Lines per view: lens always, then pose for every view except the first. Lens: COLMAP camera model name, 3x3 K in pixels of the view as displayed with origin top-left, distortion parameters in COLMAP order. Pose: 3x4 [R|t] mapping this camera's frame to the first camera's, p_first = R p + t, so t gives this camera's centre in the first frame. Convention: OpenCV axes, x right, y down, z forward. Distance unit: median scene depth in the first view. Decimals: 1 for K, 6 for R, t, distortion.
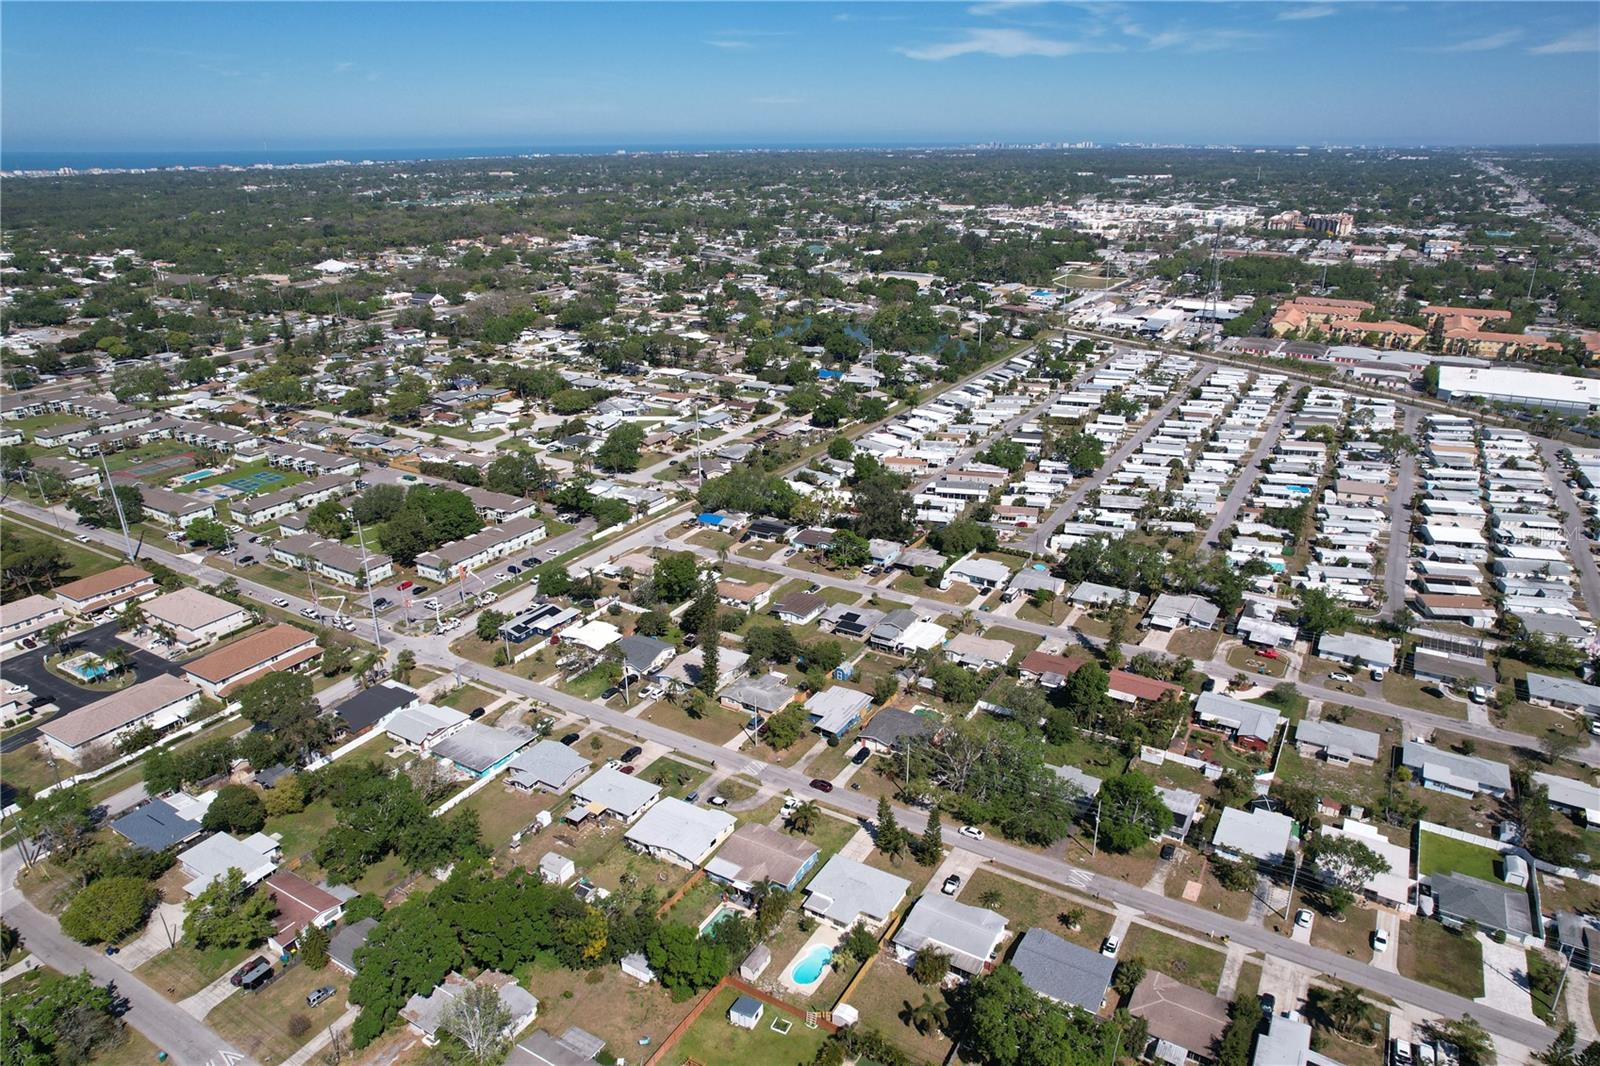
lens RADIAL K [[1023.4, 0, 808.8], [0, 1023.4, 528.9], [0, 0, 1]] dist [-0.068581, 0.058353]
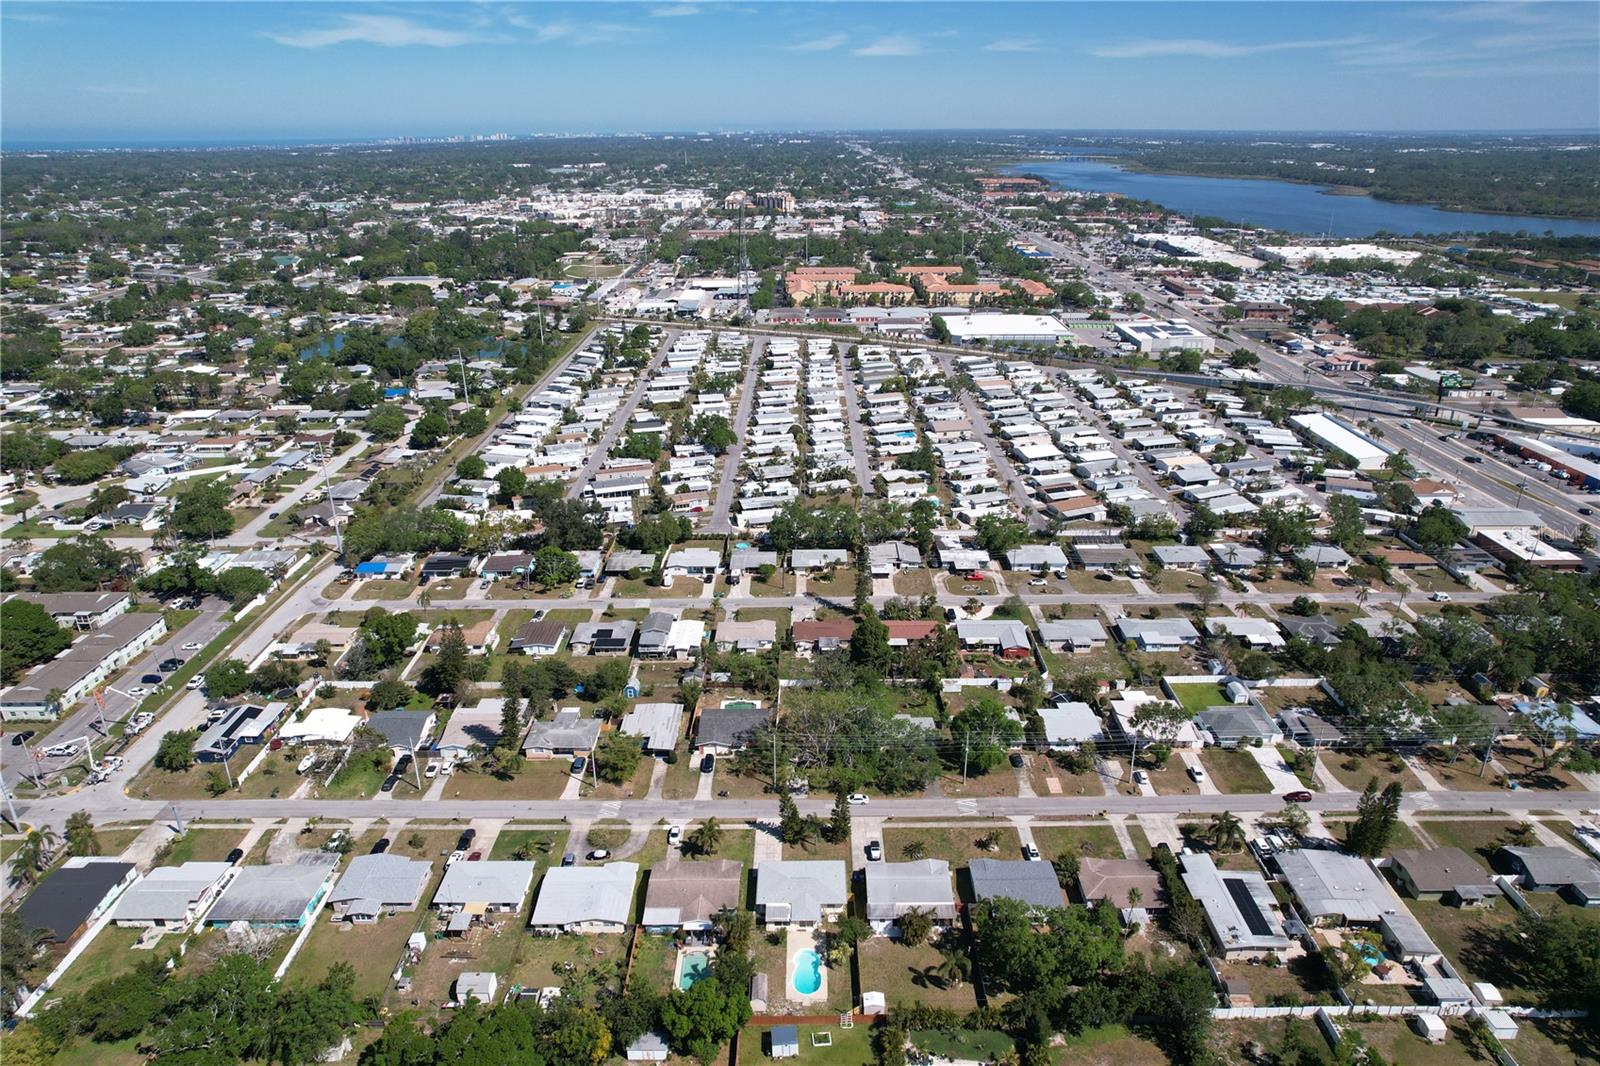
lens RADIAL K [[1023.4, 0, 808.0], [0, 1023.4, 529.3], [0, 0, 1]] dist [-0.068581, 0.058353]
pose [[0.861494, -0.189869, 0.470934, -0.203726], [0.186160, 0.980981, 0.054961, -0.023311], [-0.472412, 0.040321, 0.880455, 0.065510]]
